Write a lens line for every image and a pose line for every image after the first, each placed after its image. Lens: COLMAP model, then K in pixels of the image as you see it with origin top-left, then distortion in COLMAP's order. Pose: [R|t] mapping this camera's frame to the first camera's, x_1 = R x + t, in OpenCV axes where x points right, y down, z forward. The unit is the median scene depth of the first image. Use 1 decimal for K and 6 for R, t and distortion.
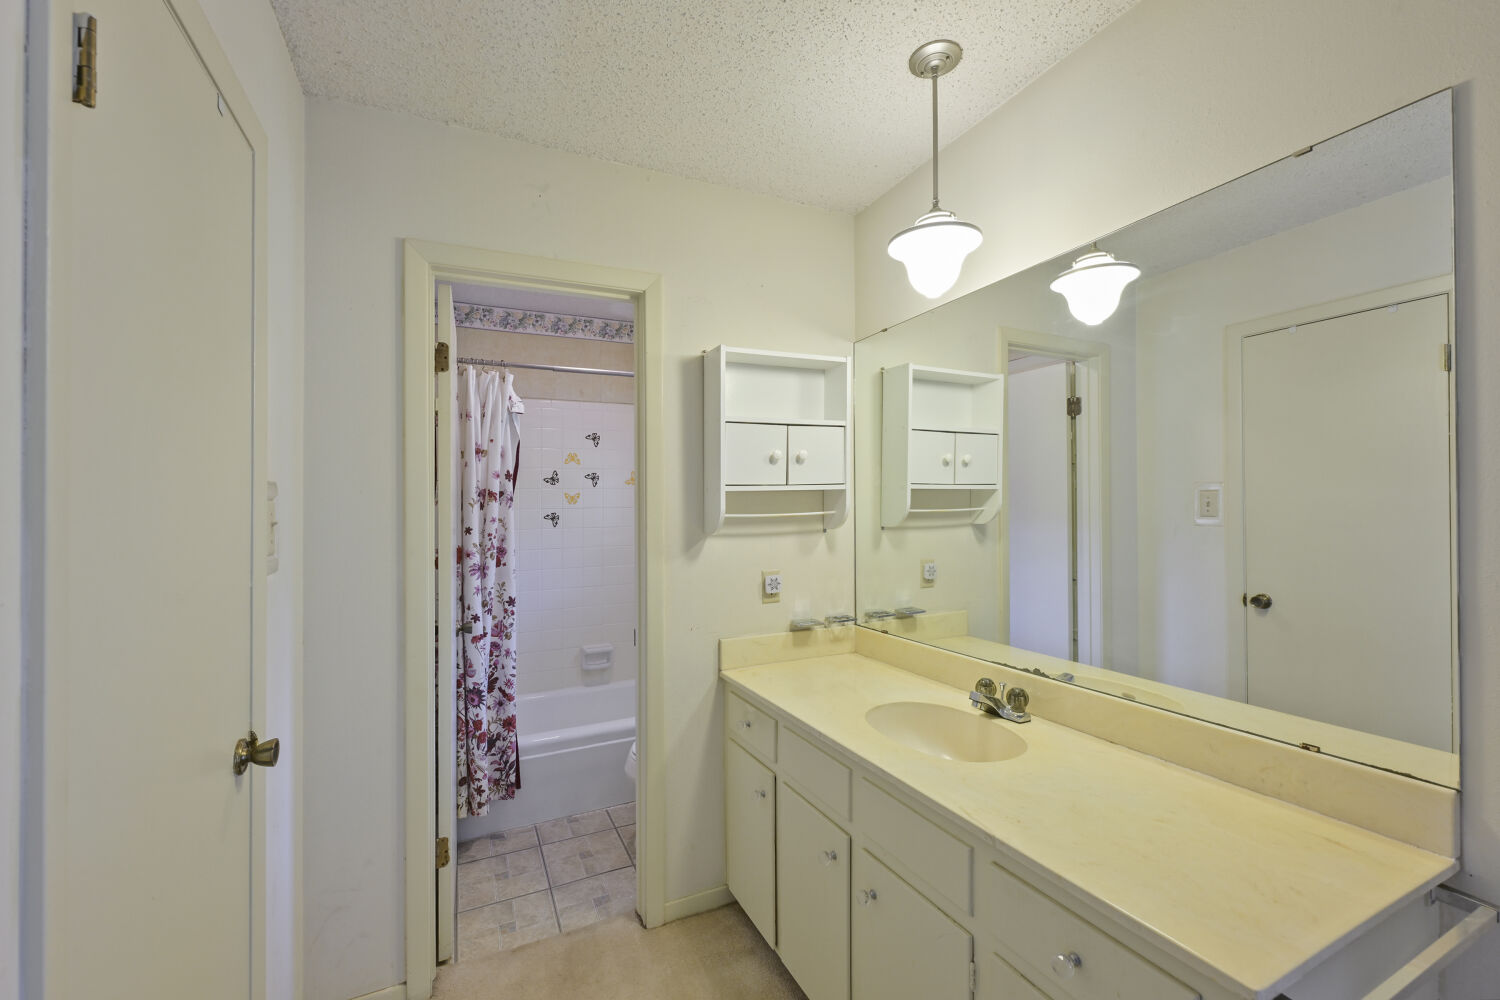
lens RADIAL K [[615.8, 0, 753.5], [0, 615.8, 500.3], [0, 0, 1]] dist [0.000565, -0.000142]
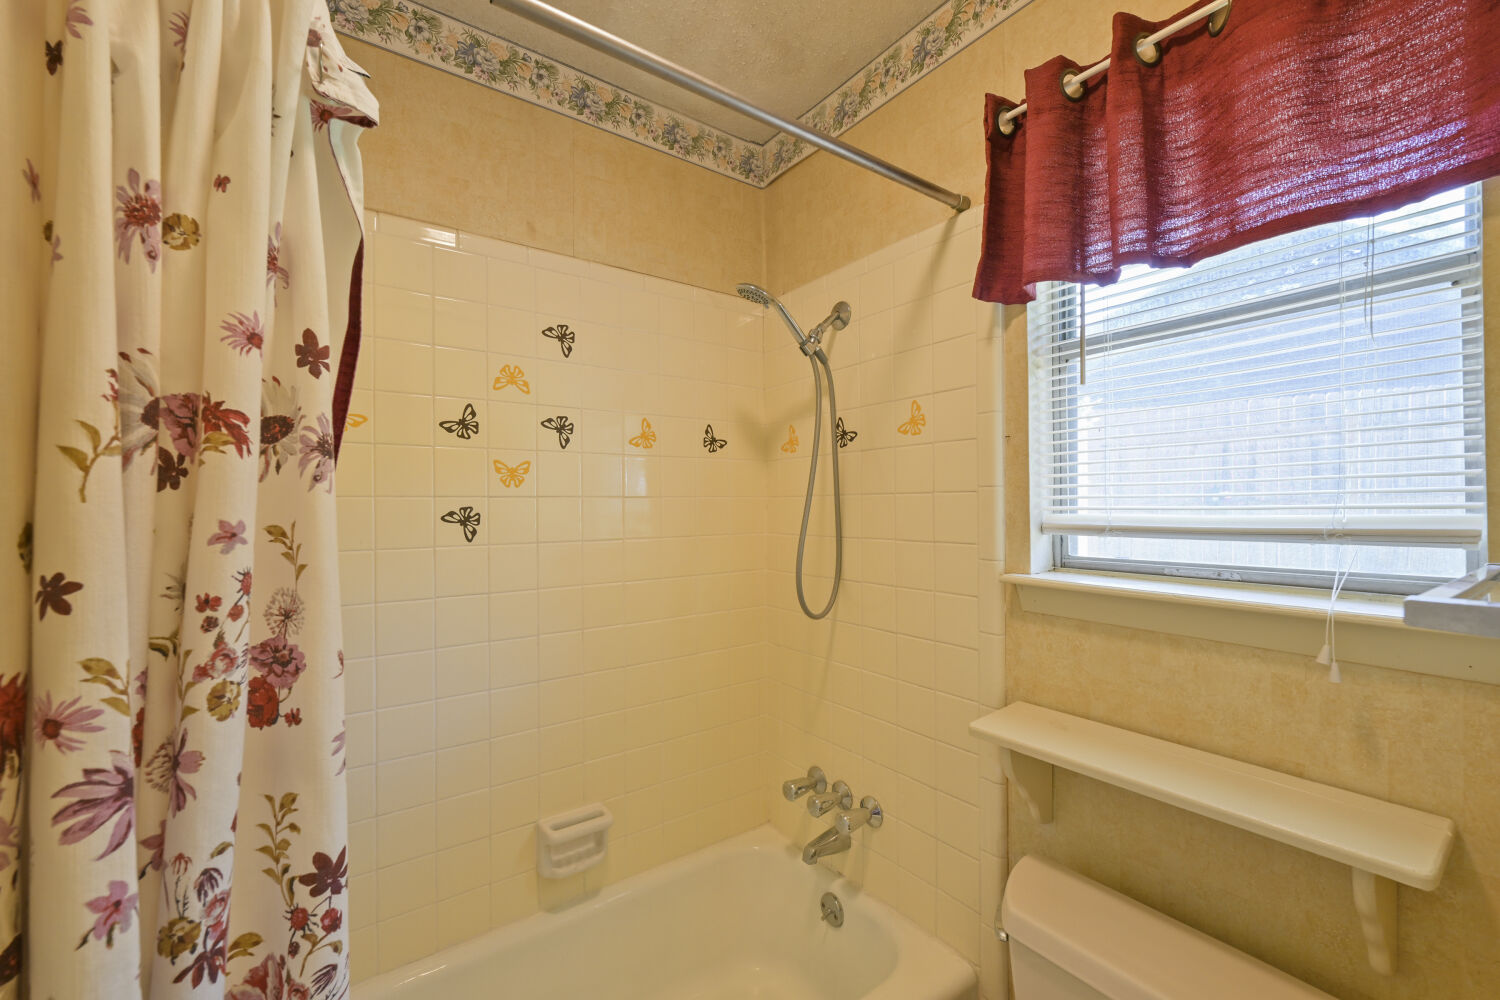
lens RADIAL K [[615.8, 0, 753.1], [0, 615.8, 509.3], [0, 0, 1]] dist [0.000565, -0.000142]
pose [[0.985498, -0.002643, 0.169664, -0.269864], [-0.000350, 0.999845, 0.017611, 0.018687], [-0.169685, -0.017415, 0.985345, 0.738686]]
